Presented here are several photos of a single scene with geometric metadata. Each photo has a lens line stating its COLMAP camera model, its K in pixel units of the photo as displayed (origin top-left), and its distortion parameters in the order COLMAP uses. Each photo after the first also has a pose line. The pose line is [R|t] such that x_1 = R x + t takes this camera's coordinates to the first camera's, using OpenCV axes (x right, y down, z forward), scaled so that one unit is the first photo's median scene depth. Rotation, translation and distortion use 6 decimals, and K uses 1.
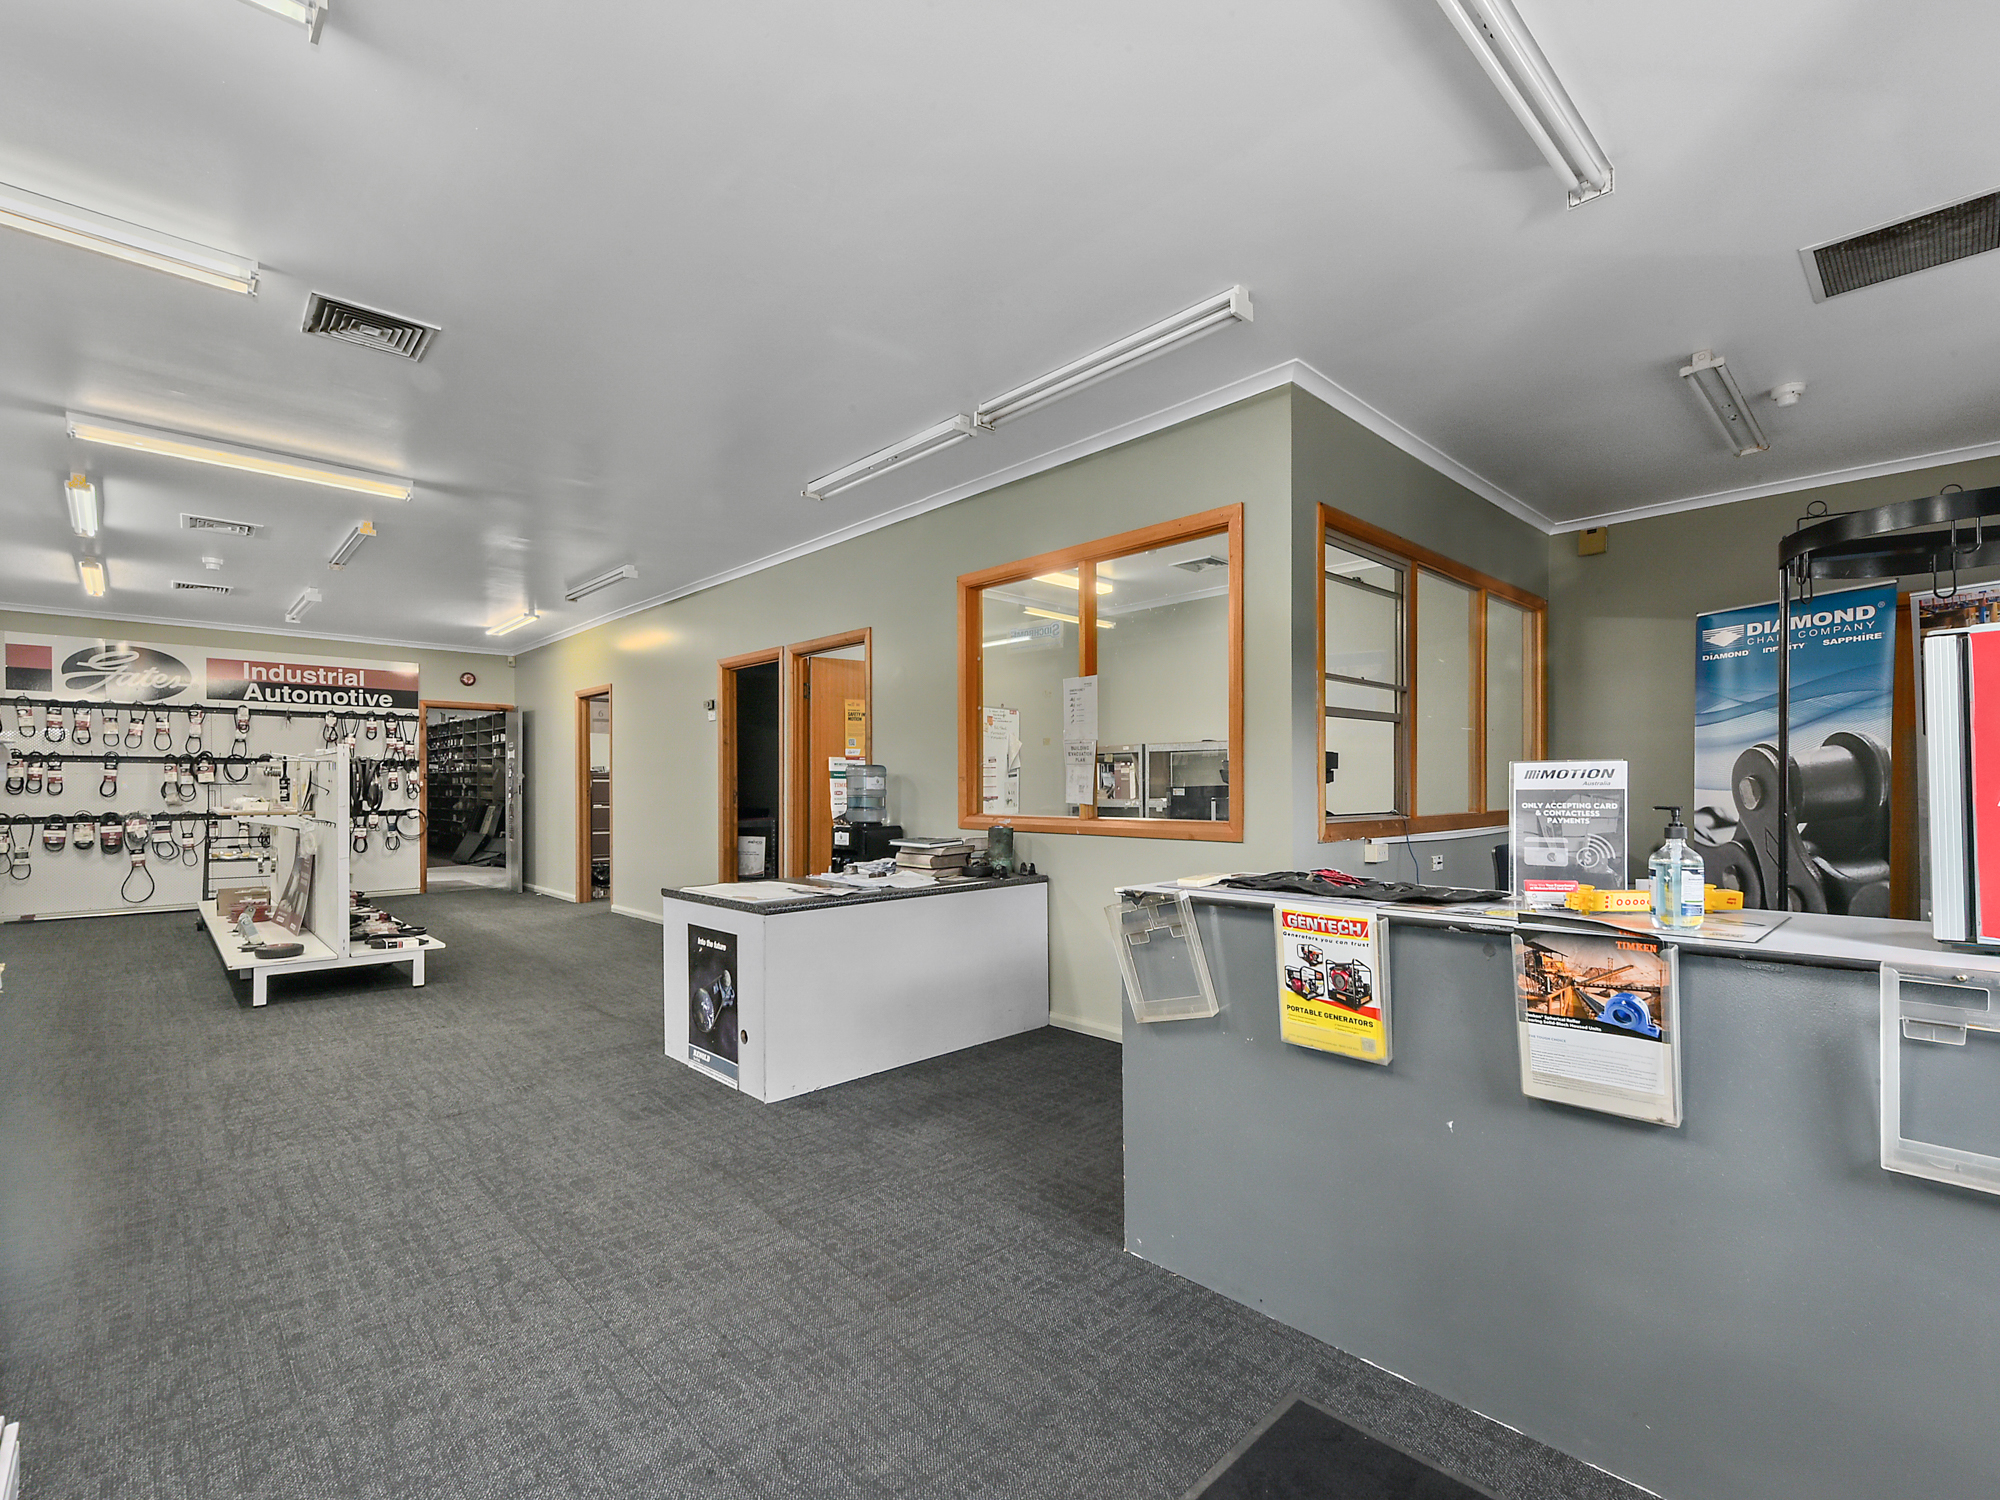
lens RADIAL K [[905.5, 0, 1000.8], [0, 905.5, 788.2], [0, 0, 1]] dist [0.012390, -0.000115]
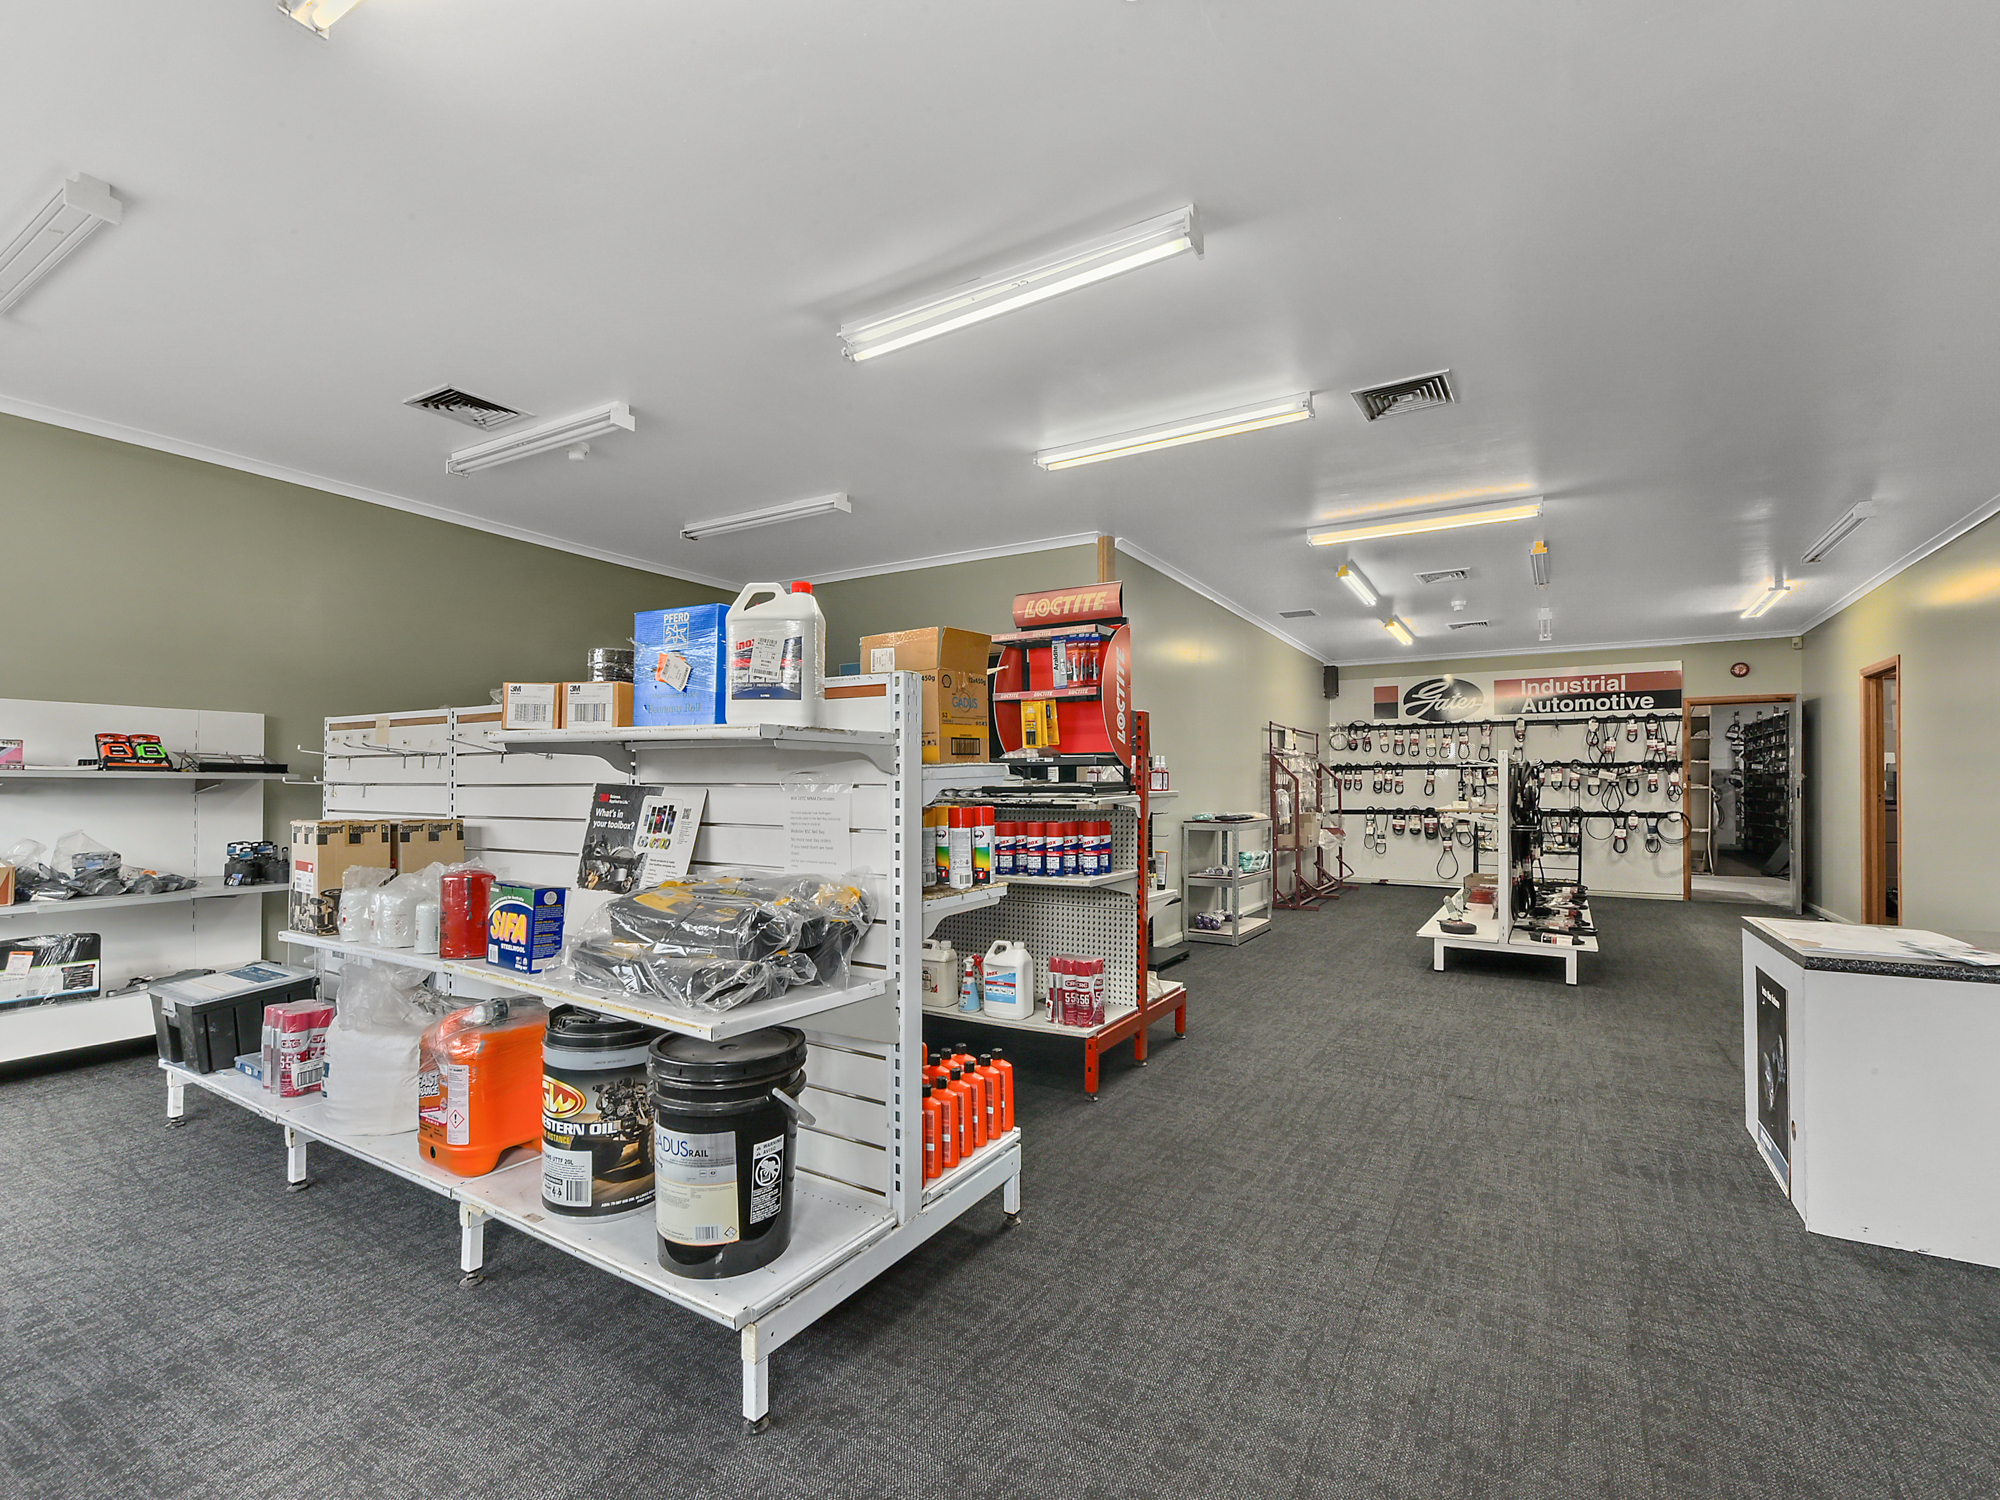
lens RADIAL K [[894.9, 0, 1002.2], [0, 894.9, 776.7], [0, 0, 1]] dist [0.001654, 0.000167]
pose [[0.267795, -0.009257, -0.963431, 0.094596], [-0.004880, 0.999928, -0.010964, -0.000595], [0.963463, 0.007637, 0.267731, 0.070130]]
